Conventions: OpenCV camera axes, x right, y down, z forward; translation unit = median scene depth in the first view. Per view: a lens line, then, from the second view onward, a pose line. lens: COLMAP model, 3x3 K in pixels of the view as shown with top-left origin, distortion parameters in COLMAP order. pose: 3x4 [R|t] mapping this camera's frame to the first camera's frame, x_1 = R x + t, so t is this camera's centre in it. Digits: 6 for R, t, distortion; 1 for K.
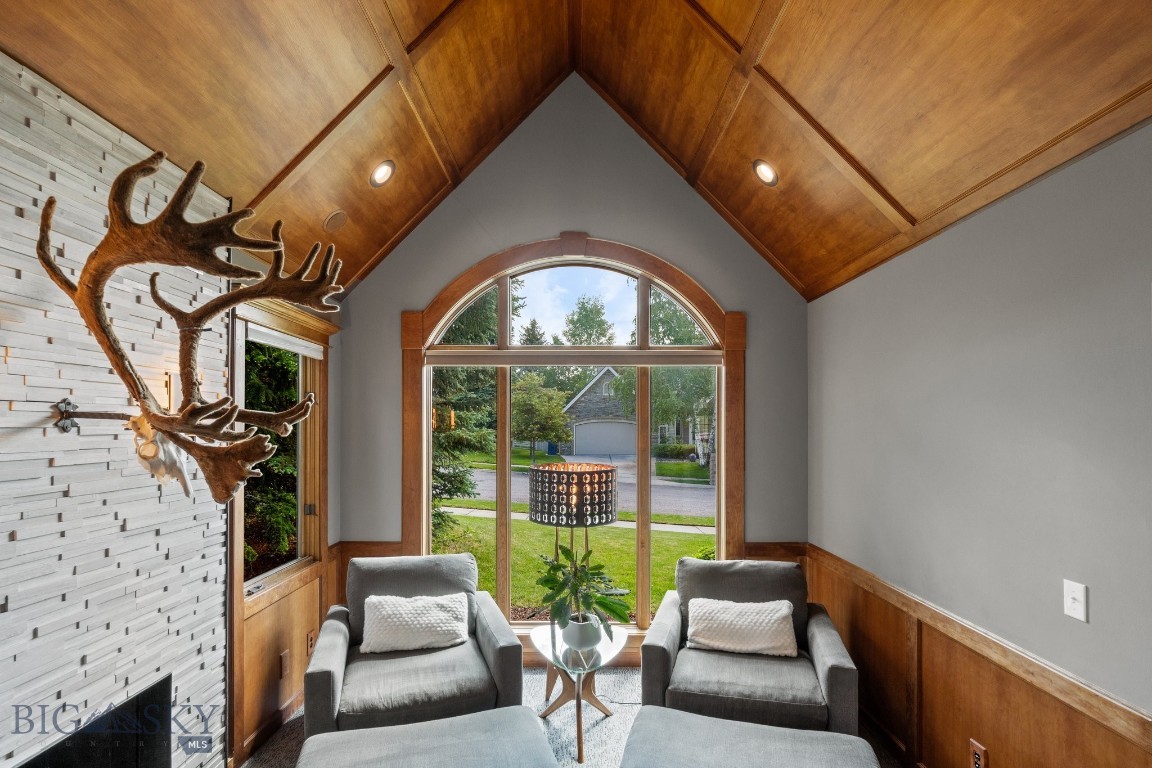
lens RADIAL K [[537.9, 0, 573.7], [0, 537.9, 425.0], [0, 0, 1]] dist [-0.001138, -0.000209]
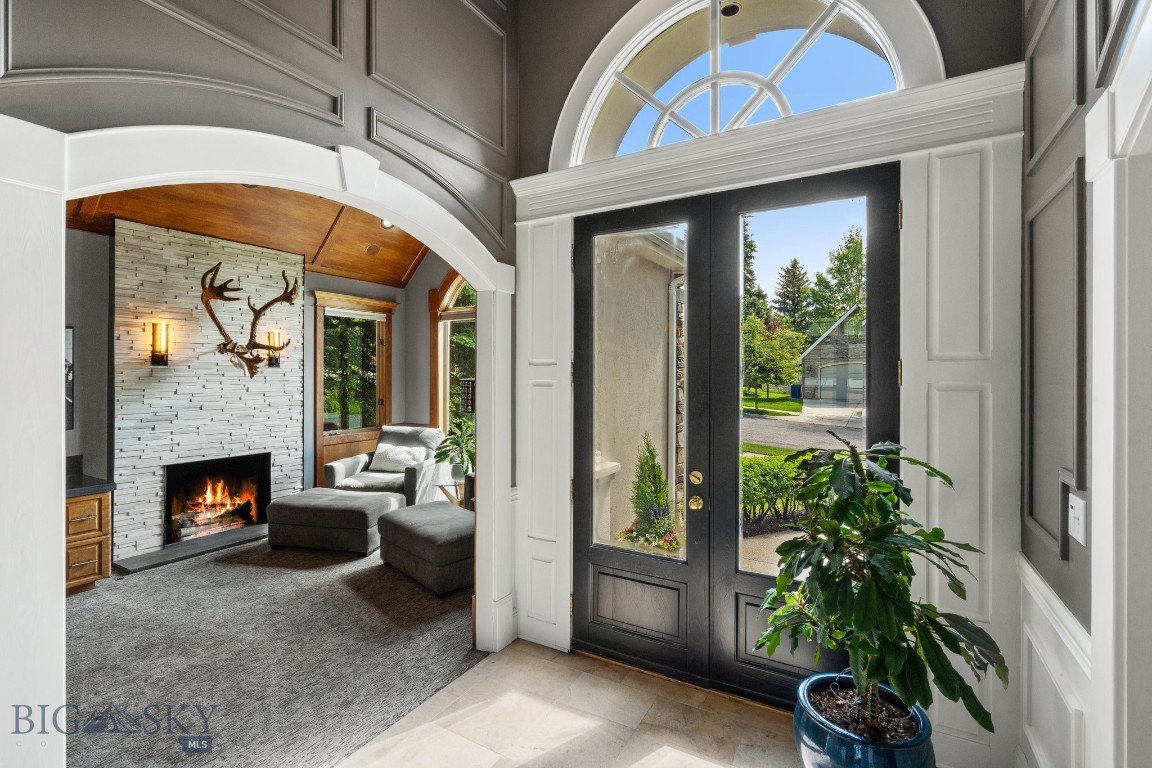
lens RADIAL K [[526.6, 0, 574.1], [0, 526.6, 372.3], [0, 0, 1]] dist [-0.000262, -0.000131]
pose [[0.863328, -0.003100, -0.504634, 1.358126], [0.004208, 0.999991, 0.001057, 0.073440], [0.504626, -0.003036, 0.863333, -0.324247]]
